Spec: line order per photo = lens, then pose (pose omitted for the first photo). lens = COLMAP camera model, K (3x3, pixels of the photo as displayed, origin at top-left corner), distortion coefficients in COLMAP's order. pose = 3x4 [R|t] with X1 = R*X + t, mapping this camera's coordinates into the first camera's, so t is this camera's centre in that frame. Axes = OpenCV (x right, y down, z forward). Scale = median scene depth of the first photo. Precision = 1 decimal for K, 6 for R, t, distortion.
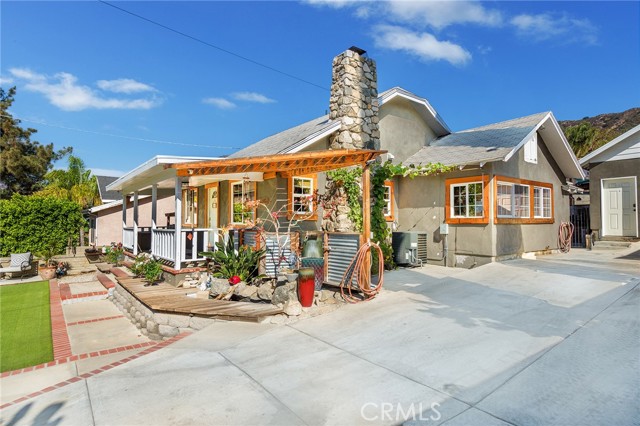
lens RADIAL K [[358.4, 0, 320.0], [0, 358.4, 213.0], [0, 0, 1]] dist [0.005891, 0.001429]
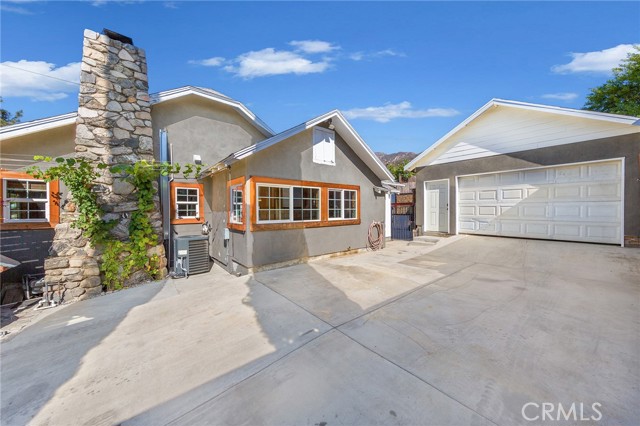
lens RADIAL K [[228.9, 0, 320.0], [0, 228.9, 213.0], [0, 0, 1]] dist [0.000402, 0.000007]
pose [[0.999110, -0.006621, 0.041647, 0.421272], [0.005019, 0.999248, 0.038439, -0.023909], [-0.041870, -0.038196, 0.998393, 0.285570]]
